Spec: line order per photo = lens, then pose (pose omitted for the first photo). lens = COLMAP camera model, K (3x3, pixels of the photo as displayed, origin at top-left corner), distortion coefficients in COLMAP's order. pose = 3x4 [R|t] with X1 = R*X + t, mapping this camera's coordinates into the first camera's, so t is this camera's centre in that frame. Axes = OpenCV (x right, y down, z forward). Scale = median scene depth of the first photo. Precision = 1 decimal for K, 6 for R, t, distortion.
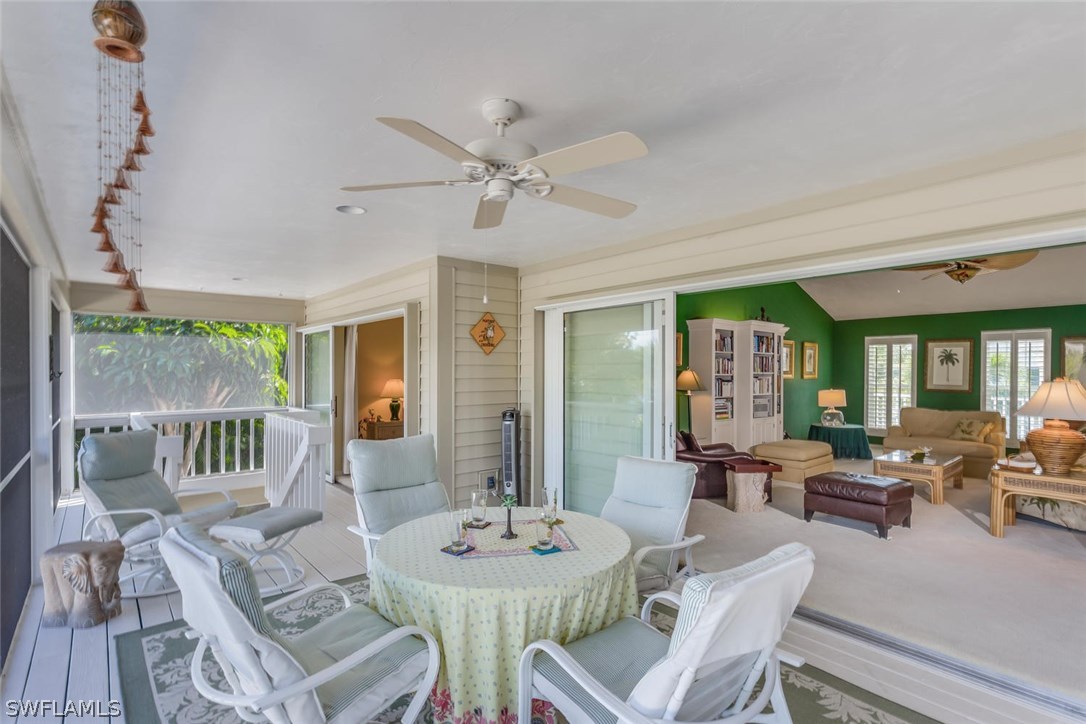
lens RADIAL K [[529.6, 0, 545.1], [0, 529.6, 374.9], [0, 0, 1]] dist [0.000412, 0.000183]
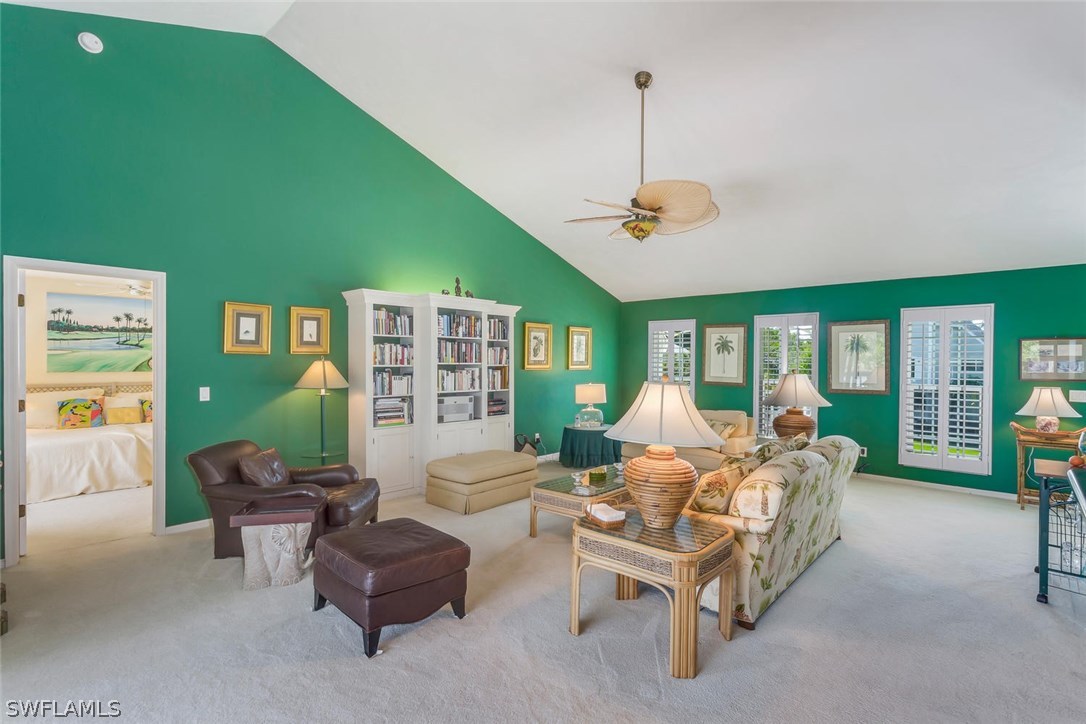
lens RADIAL K [[521.9, 0, 547.4], [0, 521.9, 360.6], [0, 0, 1]] dist [-0.000875, -0.000028]
pose [[0.991553, 0.002046, 0.129687, 0.428670], [-0.001628, 0.999993, -0.003330, -0.005566], [-0.129692, 0.003090, 0.991549, 0.229700]]
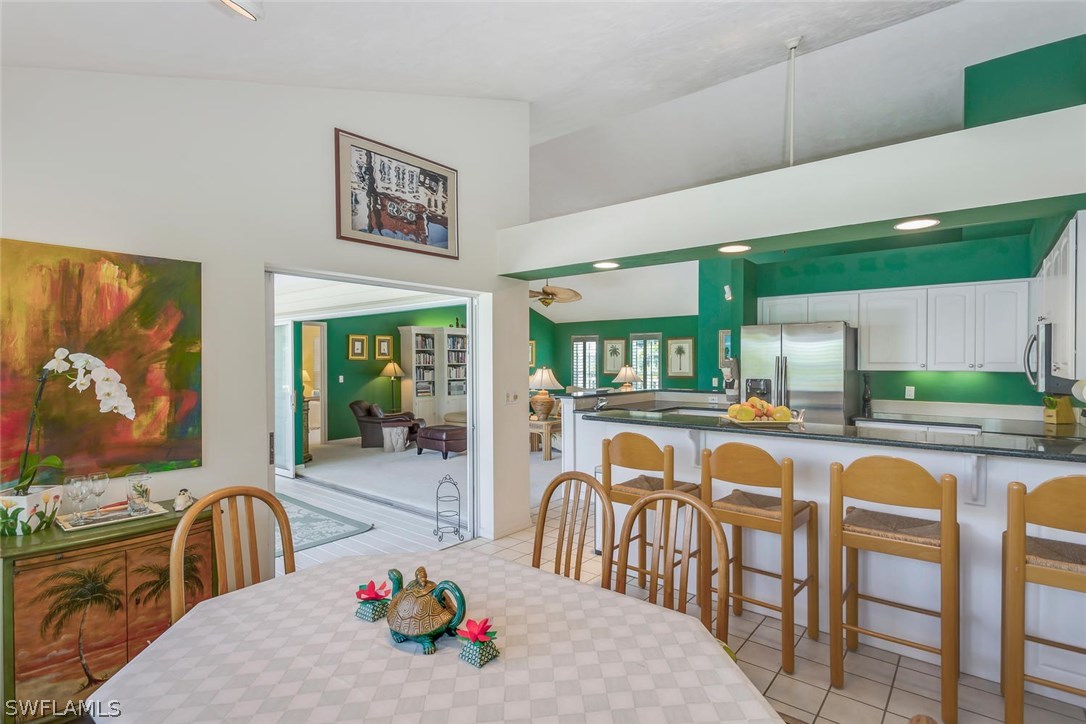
lens RADIAL K [[540.3, 0, 543.0], [0, 540.3, 362.0], [0, 0, 1]] dist [0.000471, 0.000009]
pose [[0.982518, -0.008363, 0.185980, 0.355586], [0.009109, 0.999954, -0.003161, -0.001344], [-0.185945, 0.004799, 0.982548, -0.452449]]
